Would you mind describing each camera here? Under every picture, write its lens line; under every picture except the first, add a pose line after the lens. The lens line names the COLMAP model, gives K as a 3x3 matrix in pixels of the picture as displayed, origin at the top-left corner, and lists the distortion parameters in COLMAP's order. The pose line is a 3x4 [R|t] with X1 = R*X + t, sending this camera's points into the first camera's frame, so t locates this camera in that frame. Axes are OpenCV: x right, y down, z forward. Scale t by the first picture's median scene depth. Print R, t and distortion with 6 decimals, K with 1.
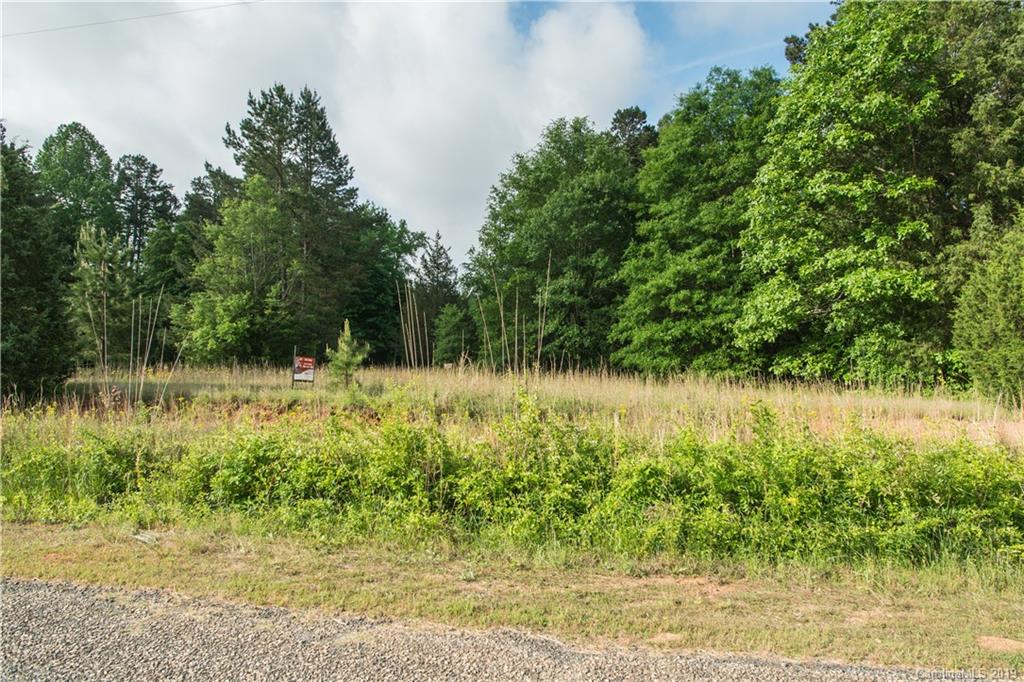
lens RADIAL K [[644.8, 0, 520.6], [0, 644.8, 340.8], [0, 0, 1]] dist [-0.032180, 0.000893]
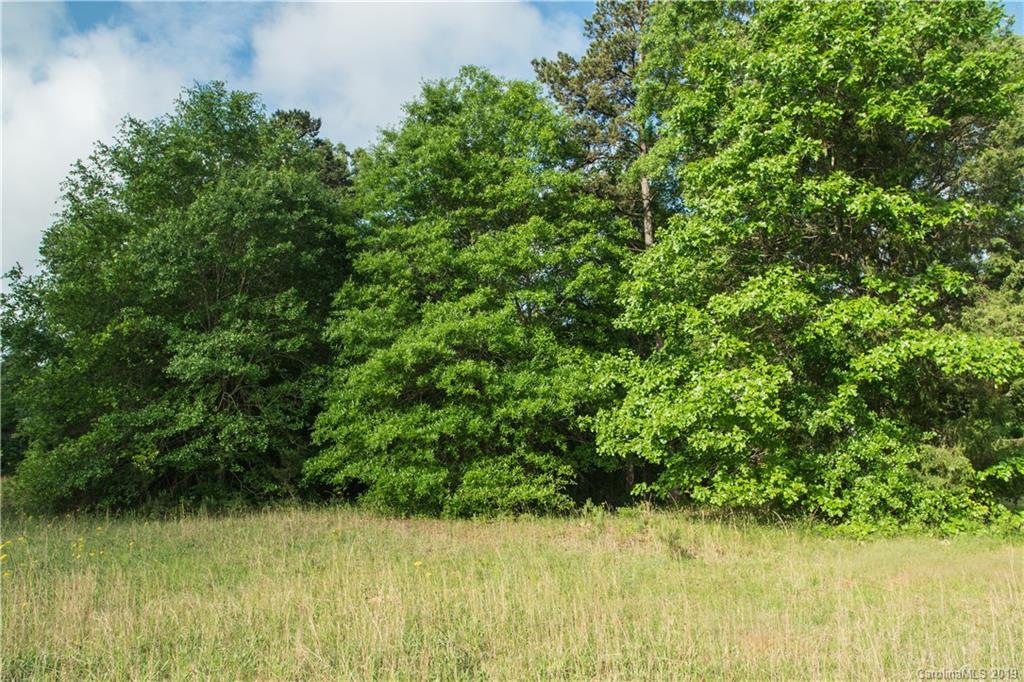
lens RADIAL K [[644.2, 0, 512.0], [0, 644.2, 341.0], [0, 0, 1]] dist [-0.032961, -0.001082]
pose [[0.790800, 0.068771, 0.608199, -0.068817], [0.008377, 0.992359, -0.123102, -0.014441], [-0.612017, 0.102444, 0.784181, 0.355006]]
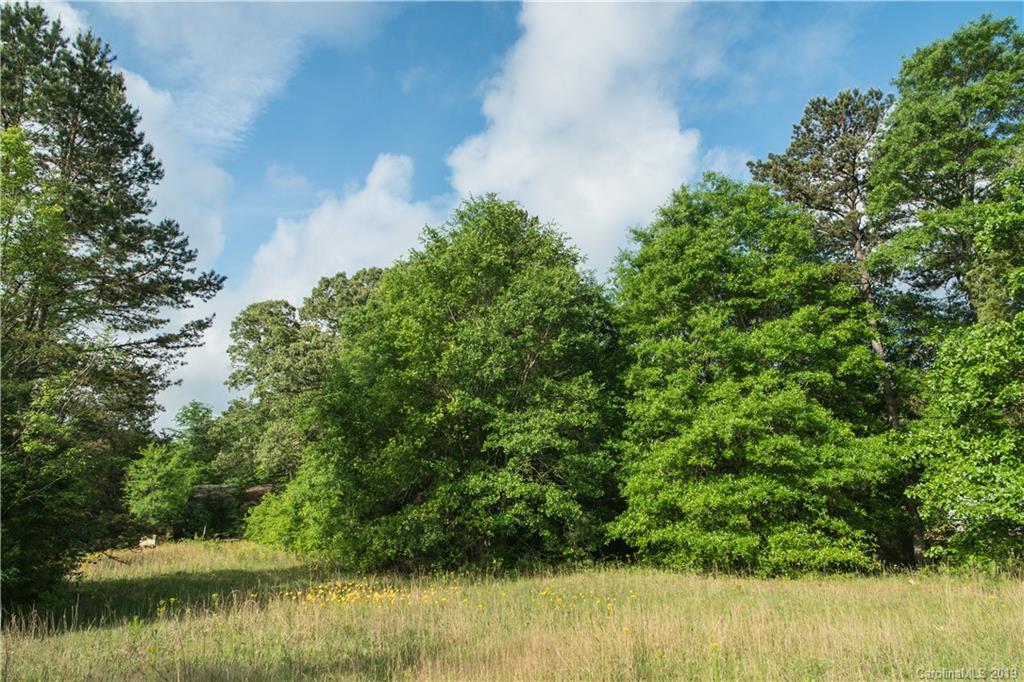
lens RADIAL K [[644.8, 0, 520.6], [0, 644.8, 340.8], [0, 0, 1]] dist [-0.032180, 0.000893]
pose [[0.844921, 0.117623, 0.521798, -0.271972], [0.005038, 0.973729, -0.227655, -0.014492], [-0.534867, 0.194979, 0.822131, 0.406277]]
